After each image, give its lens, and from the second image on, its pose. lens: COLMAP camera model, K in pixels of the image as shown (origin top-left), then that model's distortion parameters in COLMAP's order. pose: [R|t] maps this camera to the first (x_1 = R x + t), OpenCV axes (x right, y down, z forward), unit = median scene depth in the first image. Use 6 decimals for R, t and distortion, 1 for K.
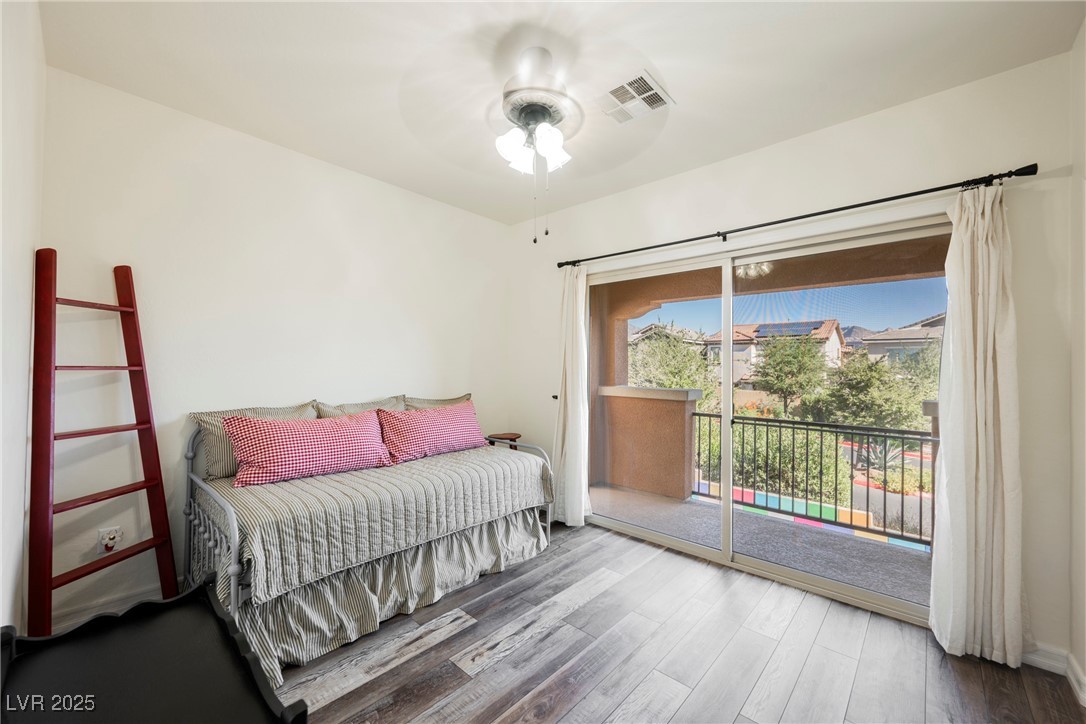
lens RADIAL K [[425.0, 0, 534.5], [0, 425.0, 365.3], [0, 0, 1]] dist [-0.001208, -0.000337]
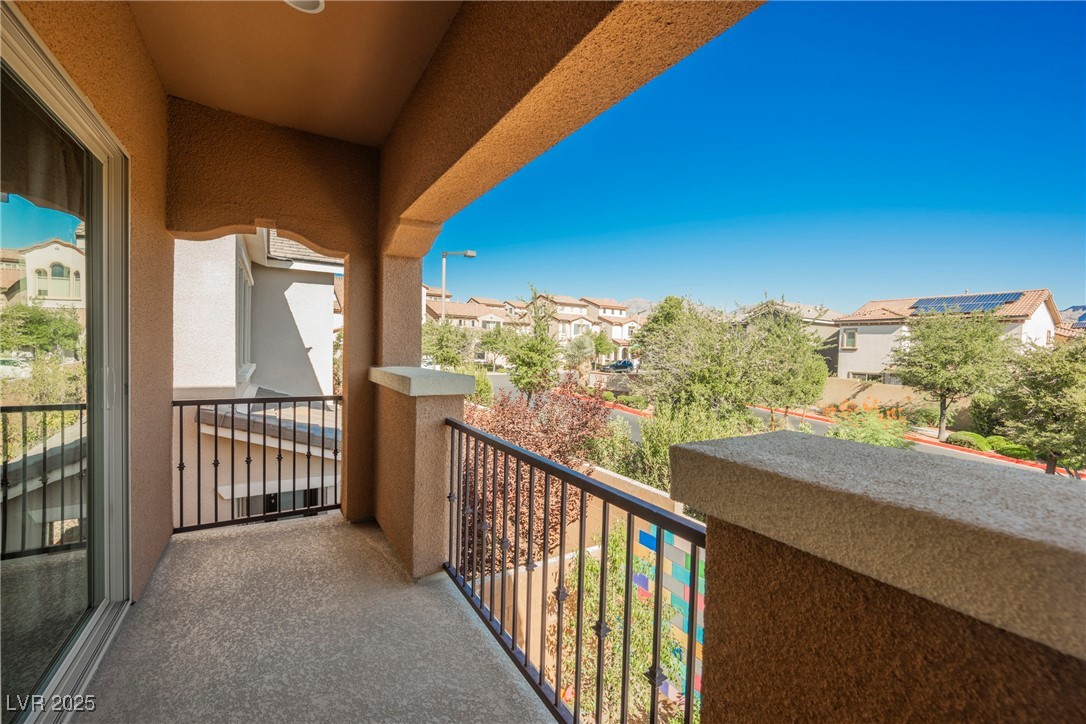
lens RADIAL K [[425.0, 0, 546.7], [0, 425.0, 362.8], [0, 0, 1]] dist [-0.001208, -0.000337]
pose [[0.959748, 0.021681, -0.280023, 0.138838], [-0.013411, 0.999416, 0.031416, 0.004471], [0.280541, -0.026396, 0.959479, 0.108396]]
